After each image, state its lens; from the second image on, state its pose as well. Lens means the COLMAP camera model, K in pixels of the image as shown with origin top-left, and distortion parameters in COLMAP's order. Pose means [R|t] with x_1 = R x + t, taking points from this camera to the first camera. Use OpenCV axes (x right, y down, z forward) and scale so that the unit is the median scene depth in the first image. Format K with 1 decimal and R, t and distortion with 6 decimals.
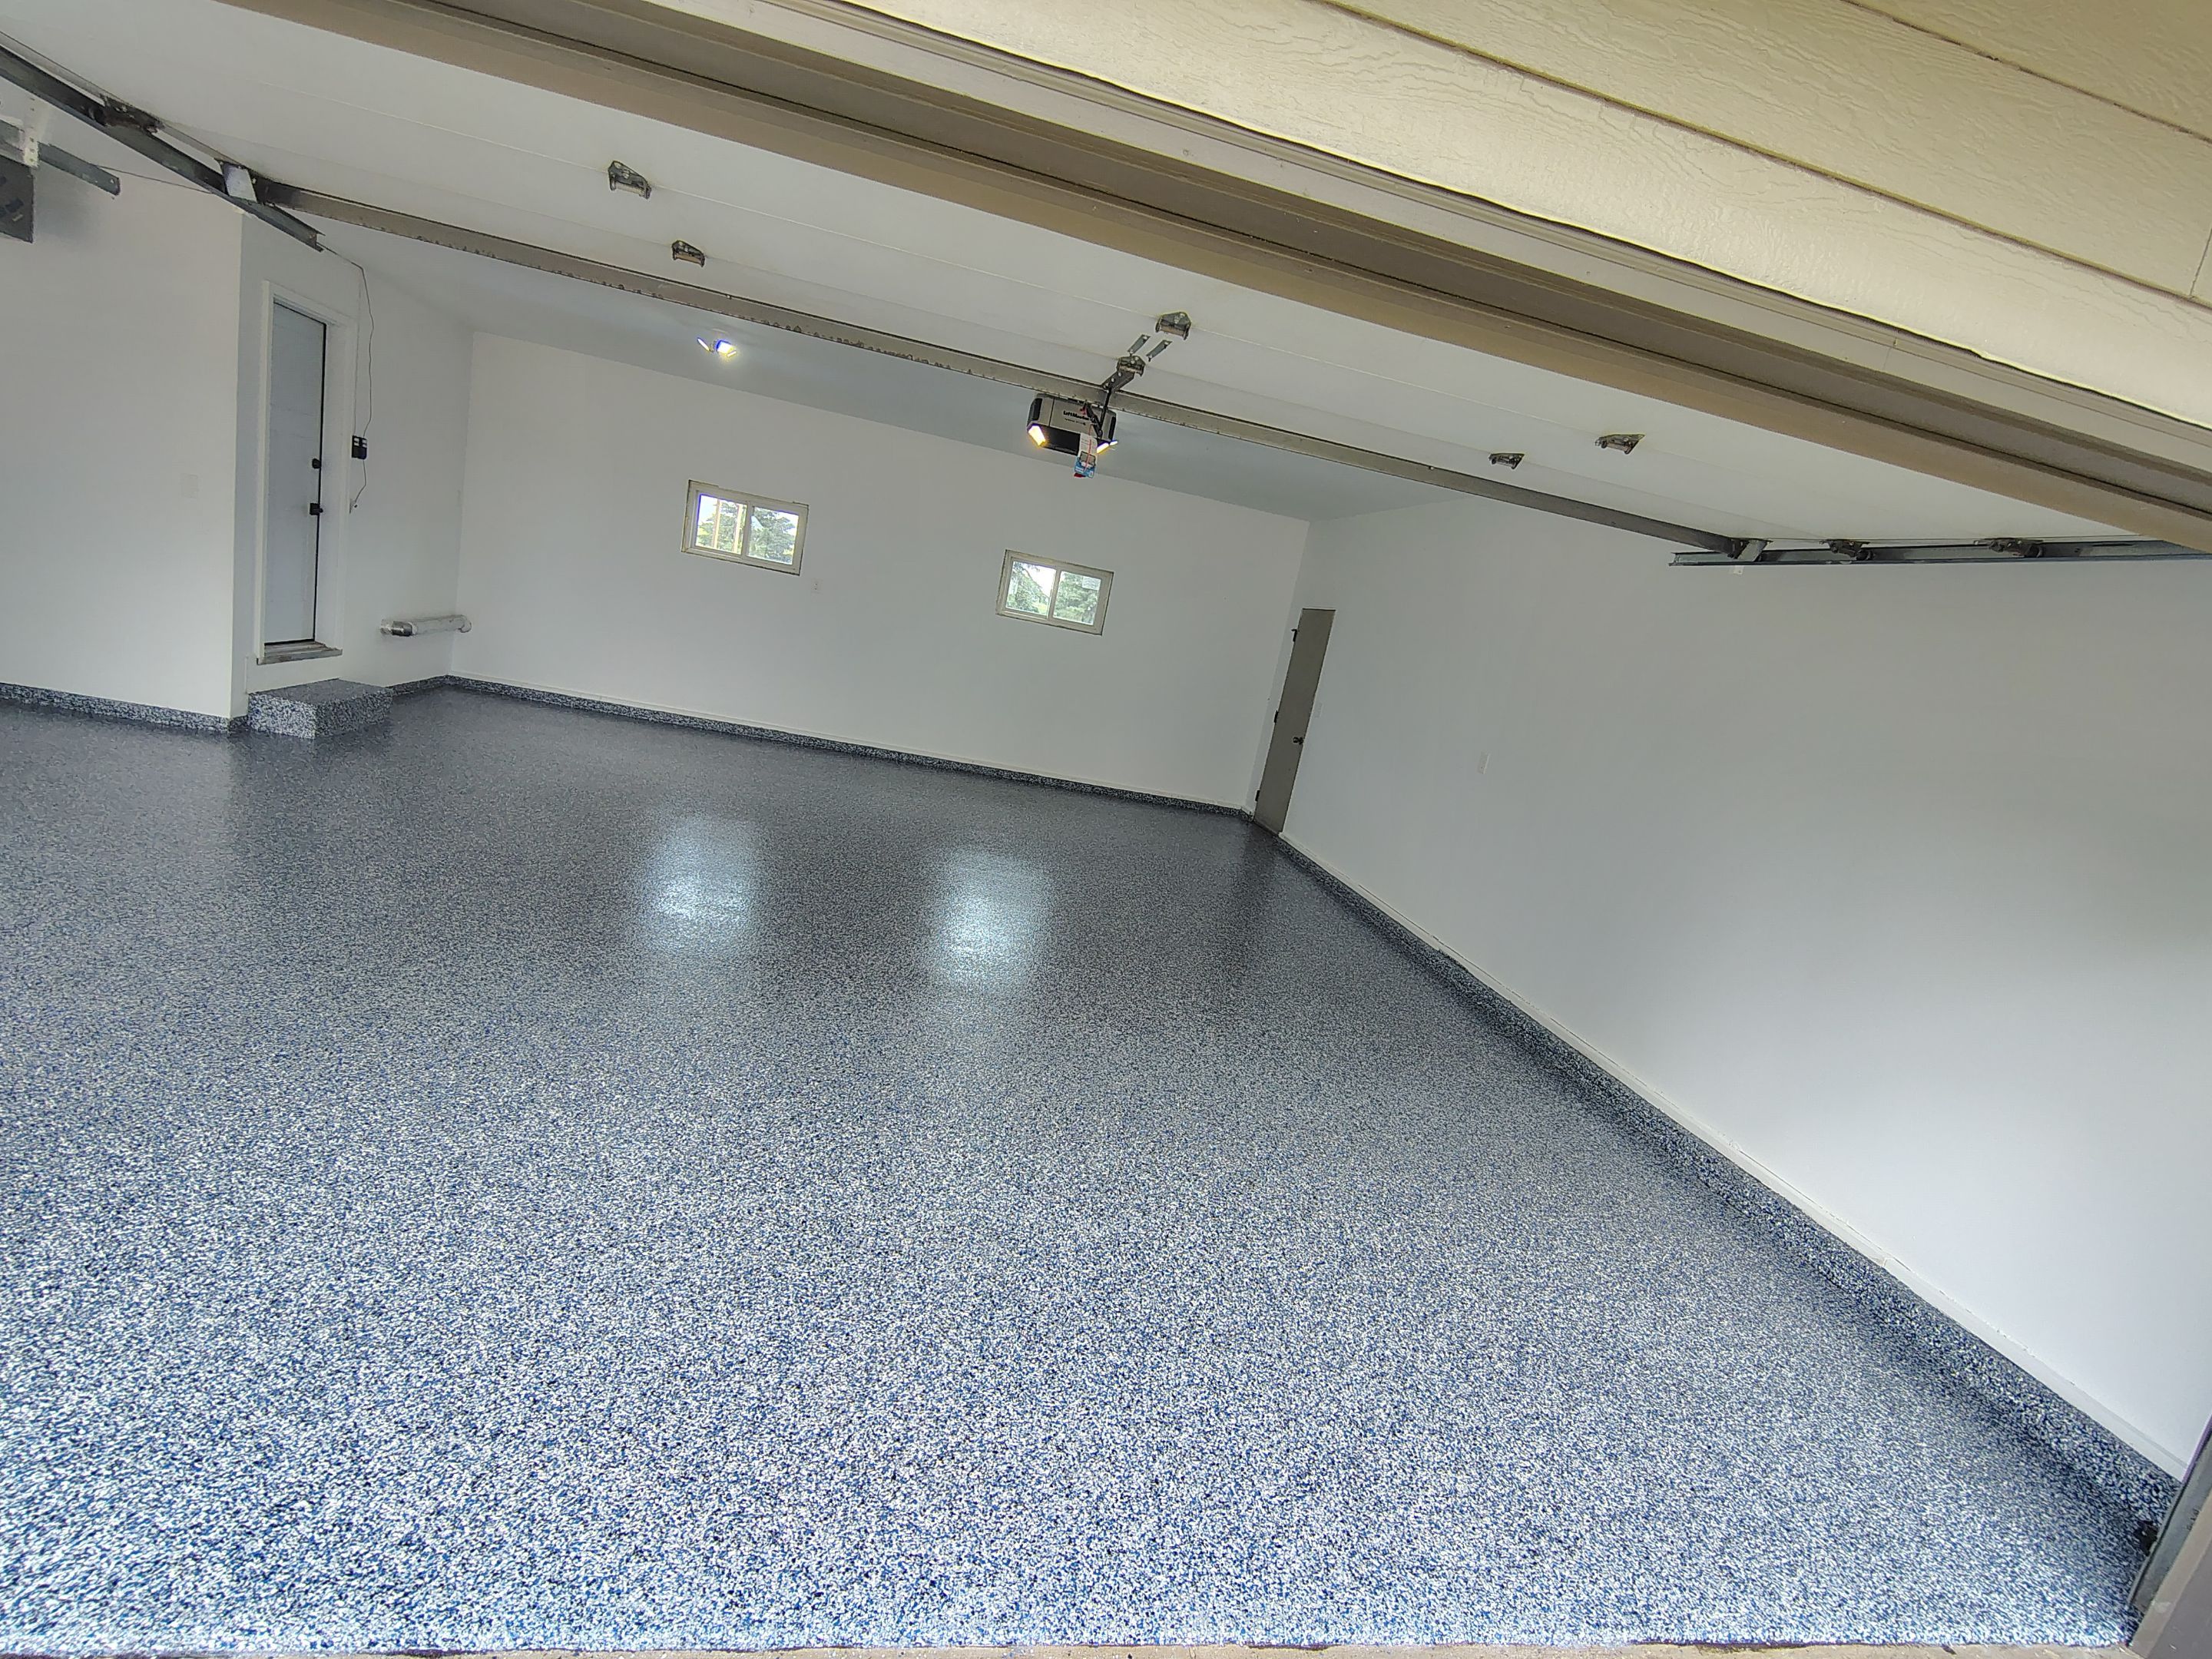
lens RADIAL K [[1030.5, 0, 1079.1], [0, 1030.5, 828.5], [0, 0, 1]] dist [-0.014725, 0.000109]
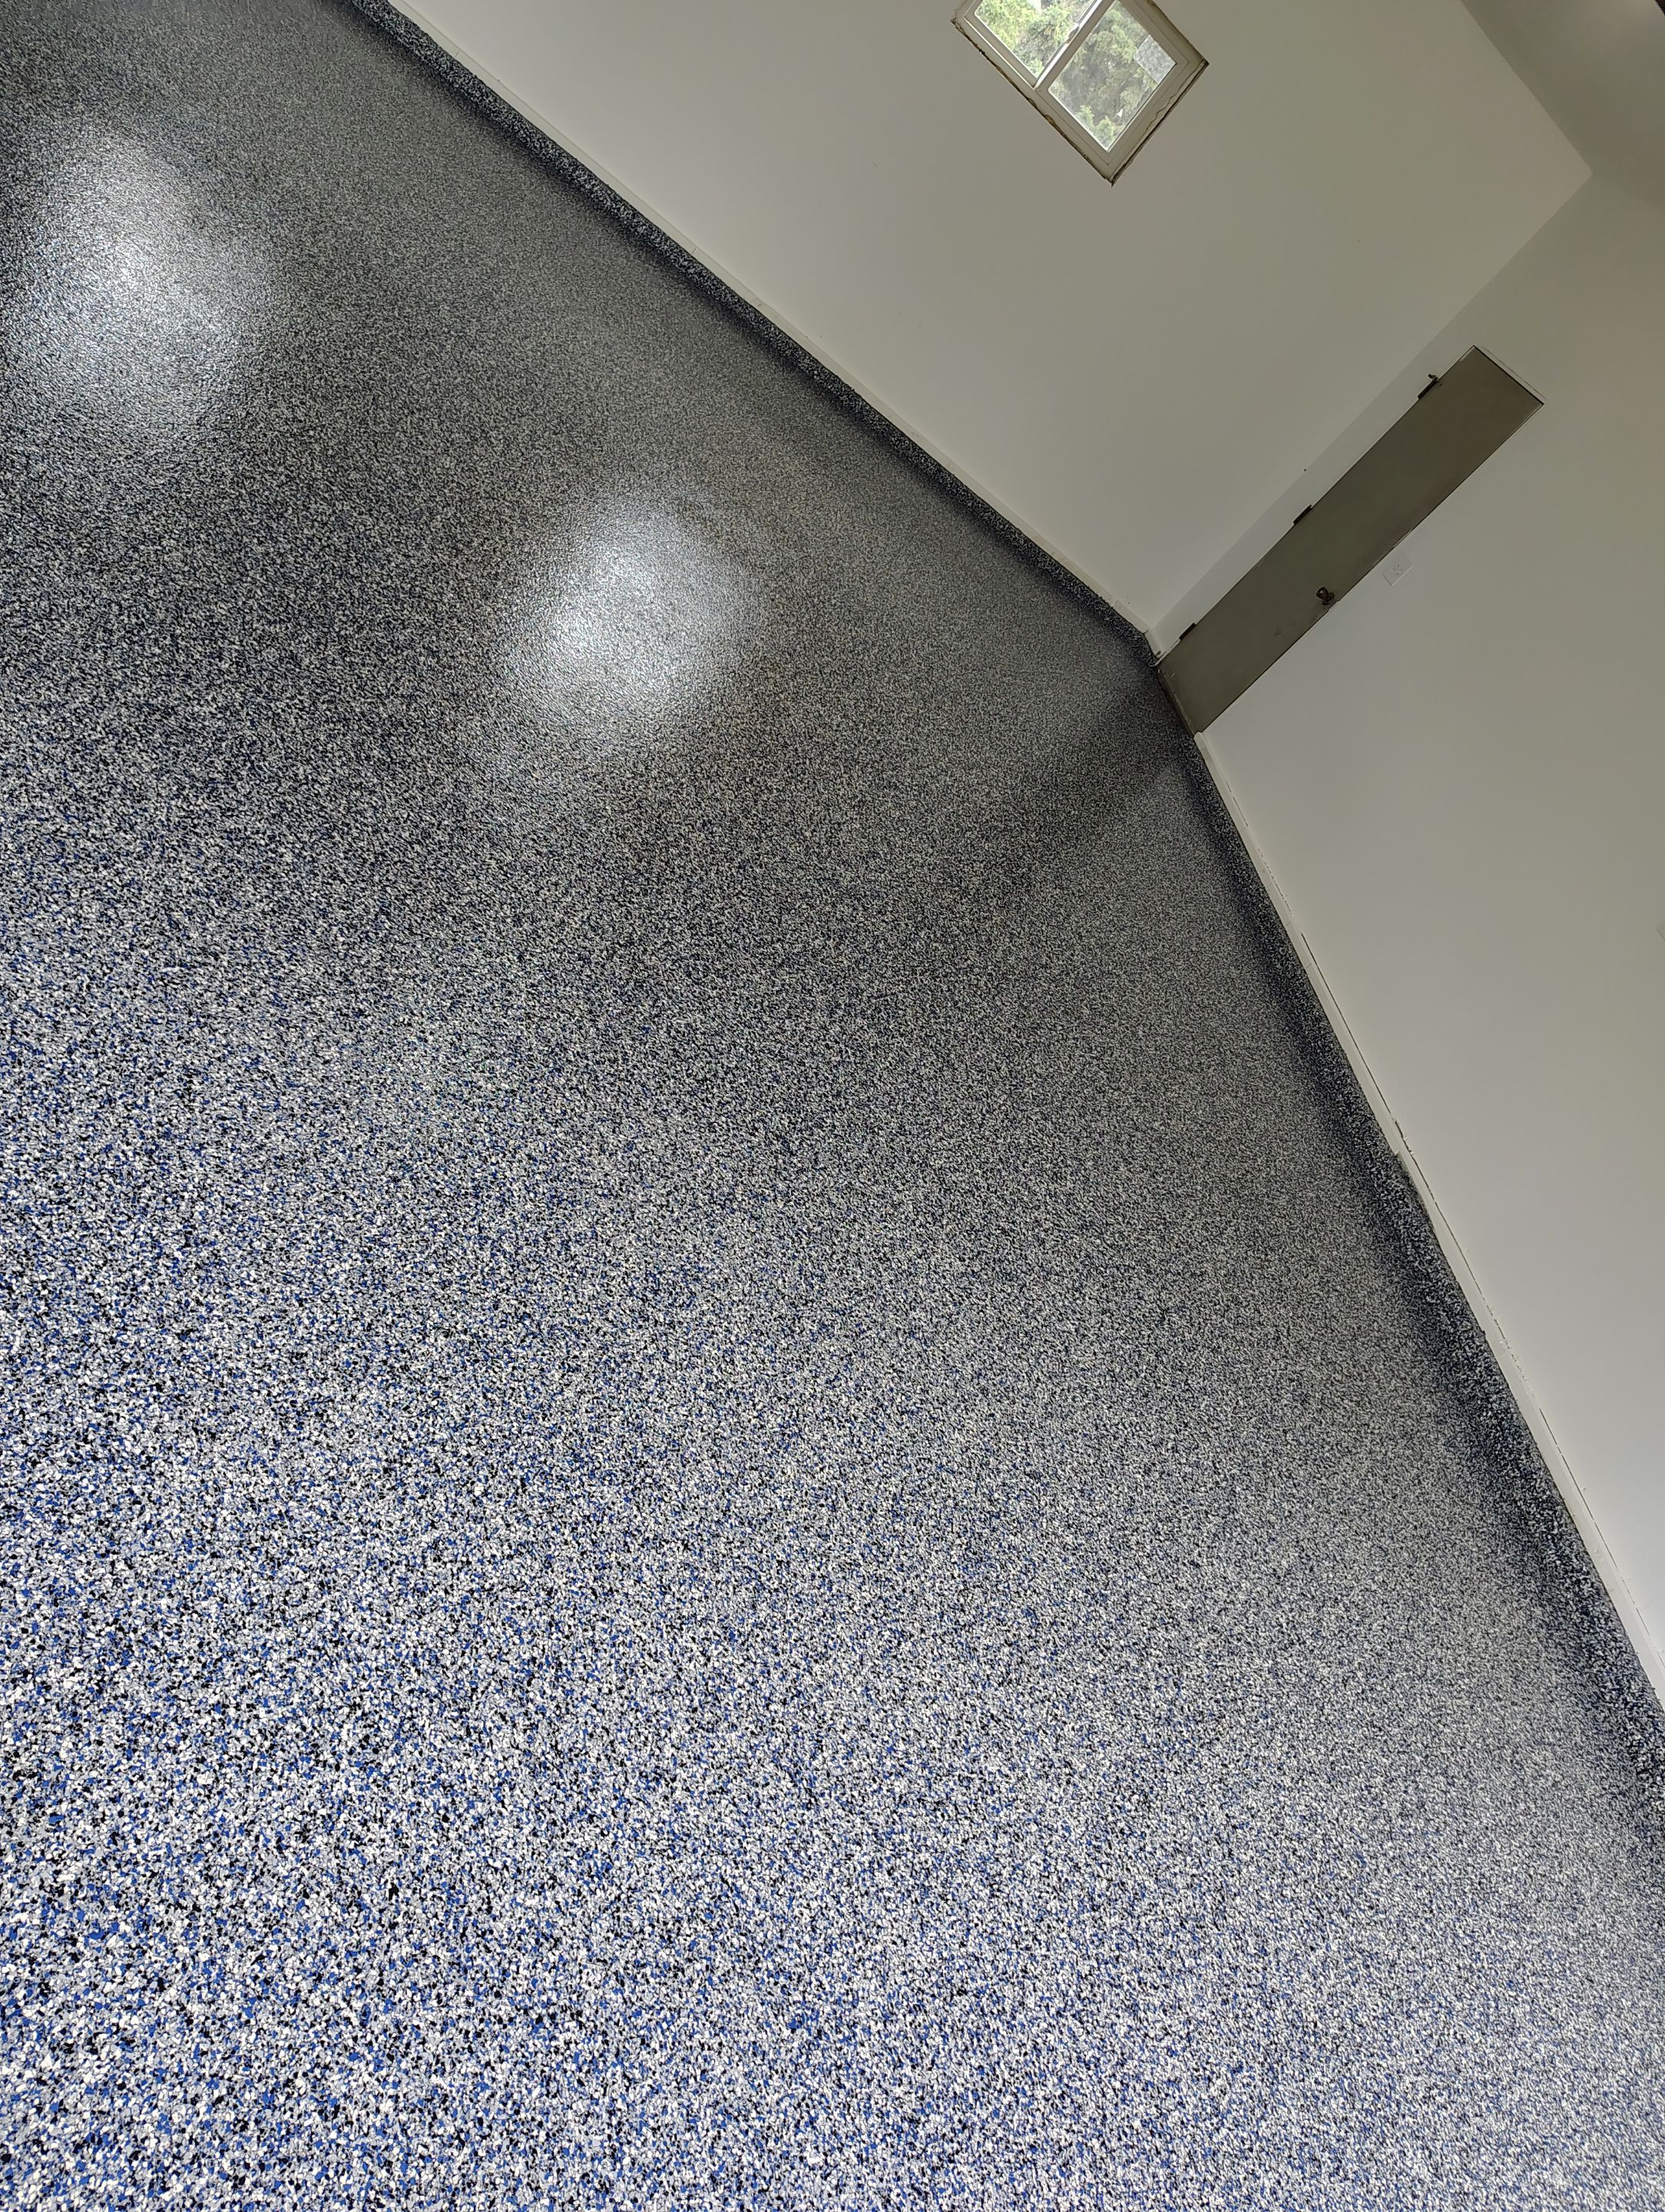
lens RADIAL K [[1671.7, 0, 793.0], [0, 1671.7, 1024.9], [0, 0, 1]] dist [0.037337, -0.068796]
pose [[0.874682, 0.427090, 0.229184, -0.190610], [-0.482401, 0.813035, 0.325979, -0.084676], [-0.047112, -0.395687, 0.917176, 0.229616]]
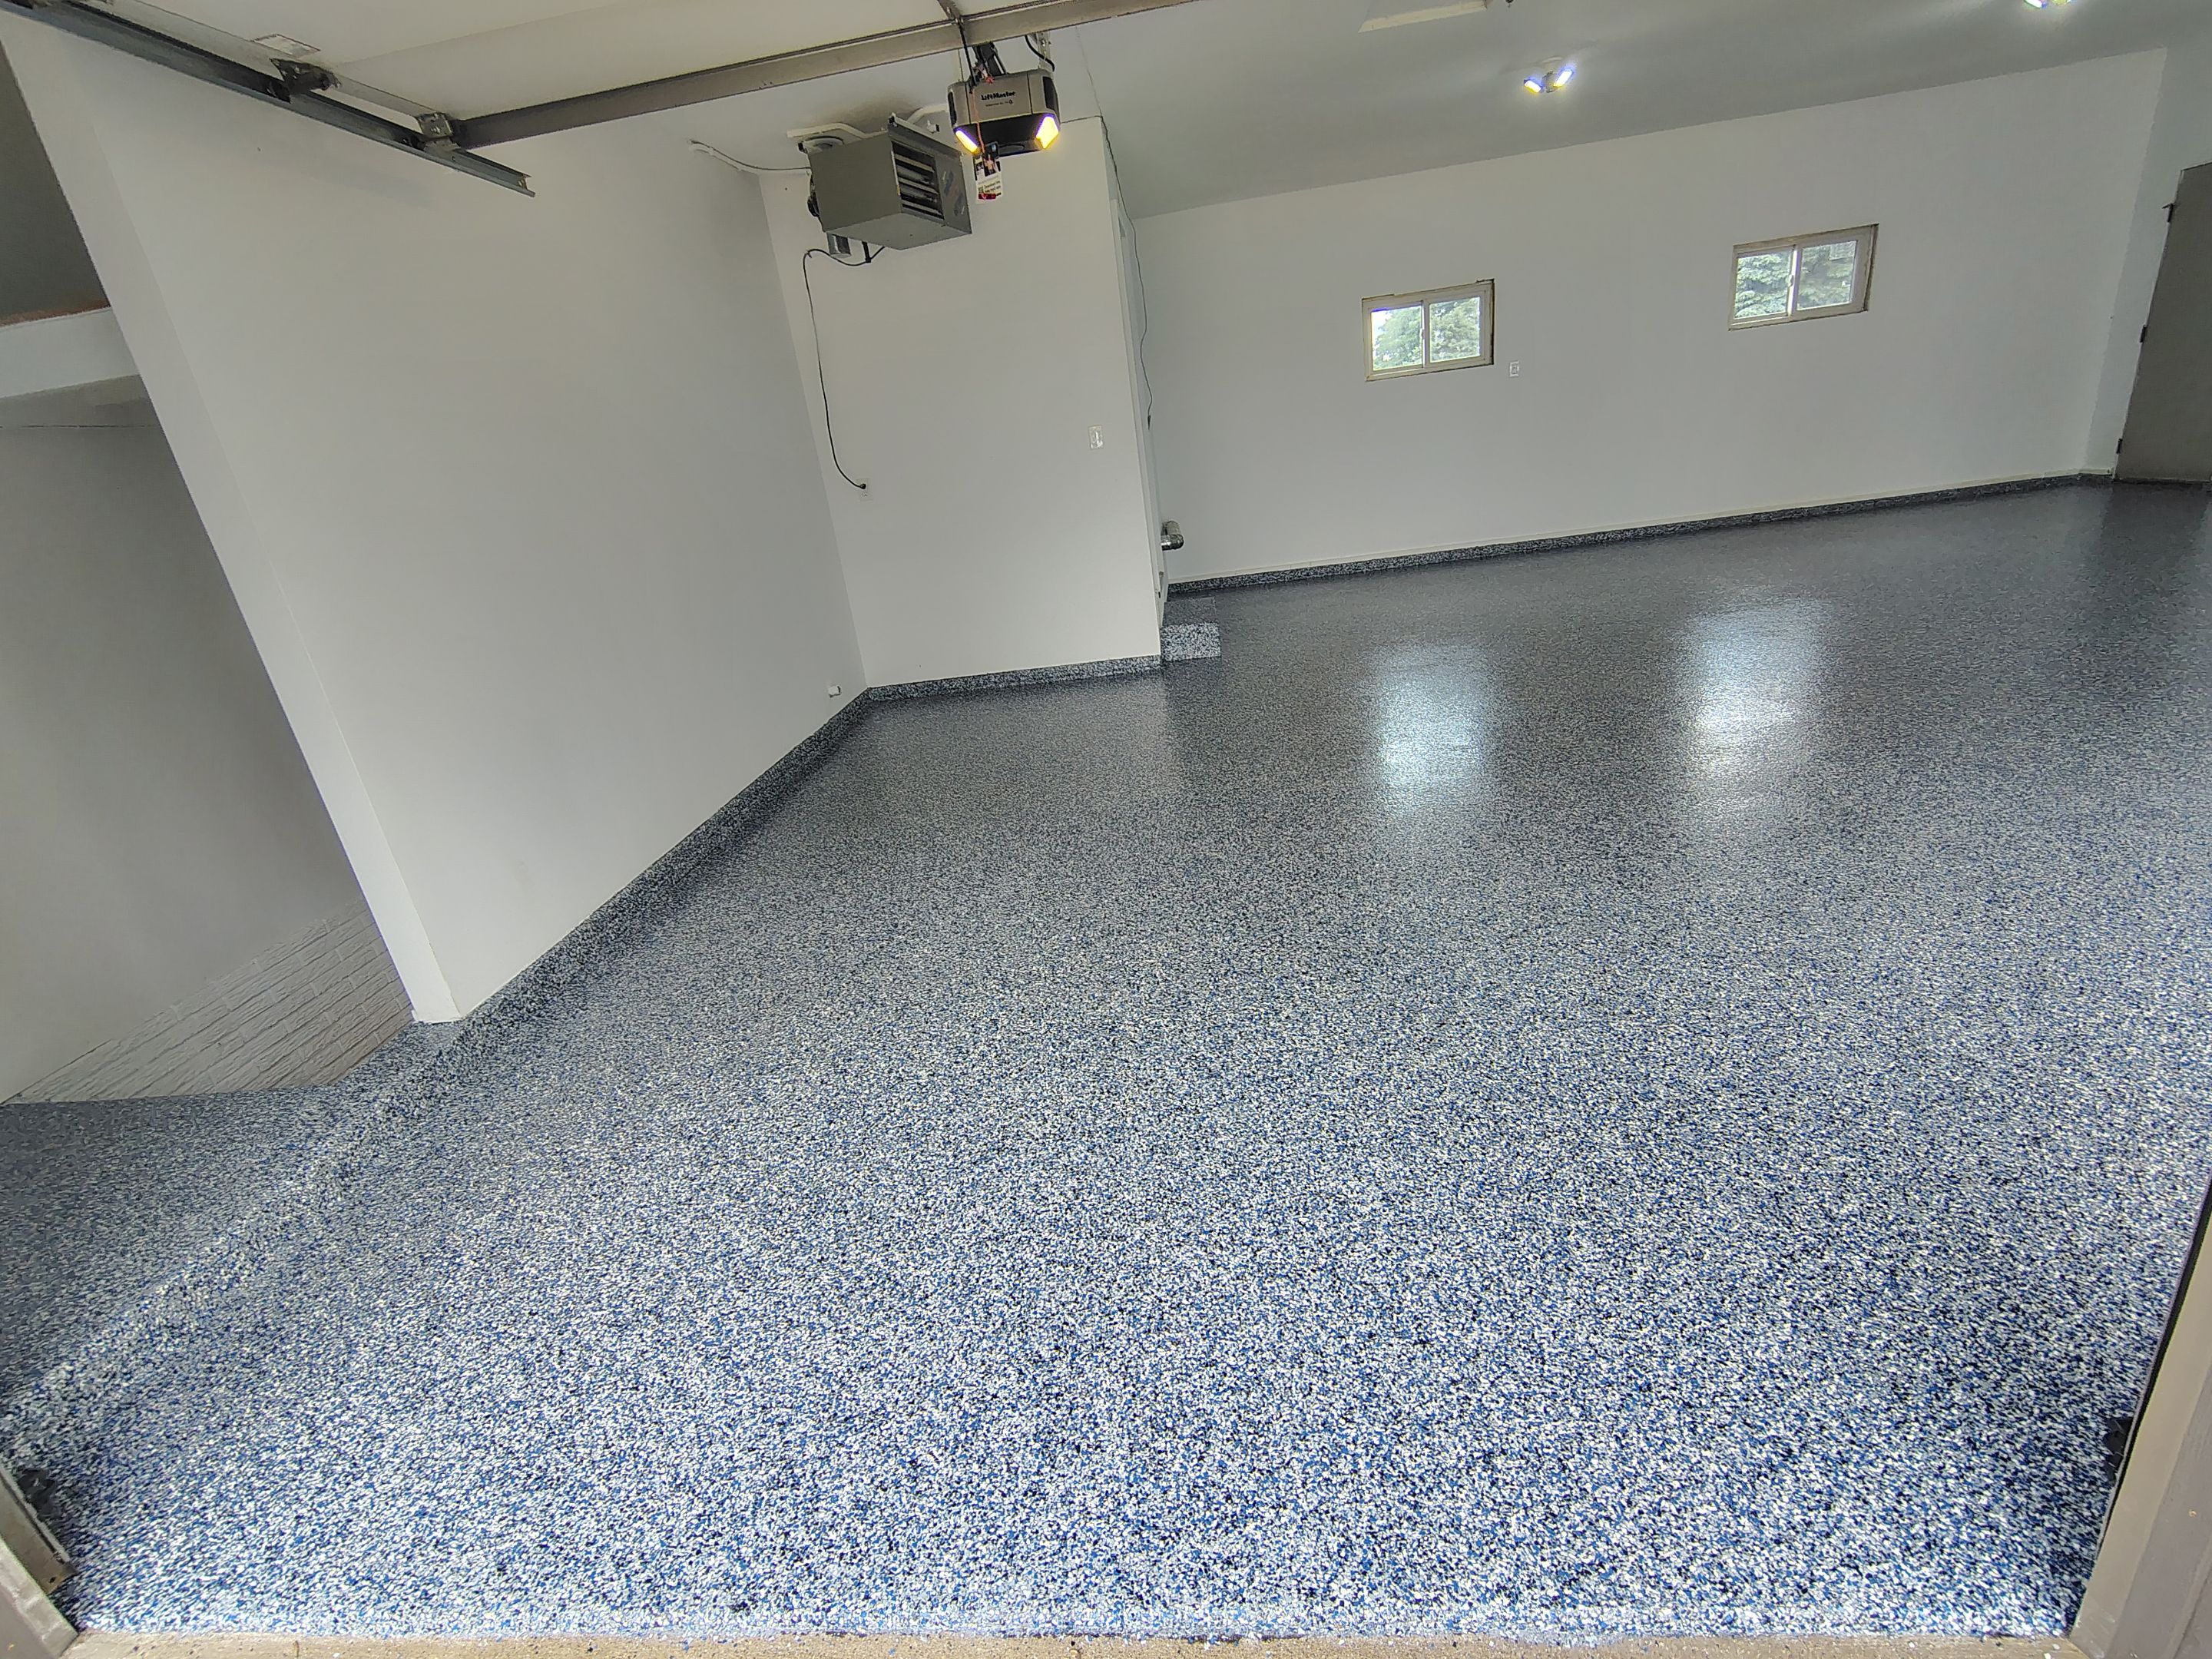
lens RADIAL K [[1022.6, 0, 1093.4], [0, 1022.6, 834.5], [0, 0, 1]] dist [-0.009095, 0.004592]
pose [[0.917120, -0.208851, -0.339518, -0.575301], [0.260650, 0.958633, 0.114384, -0.068515], [0.301584, -0.193399, 0.933619, -0.029198]]
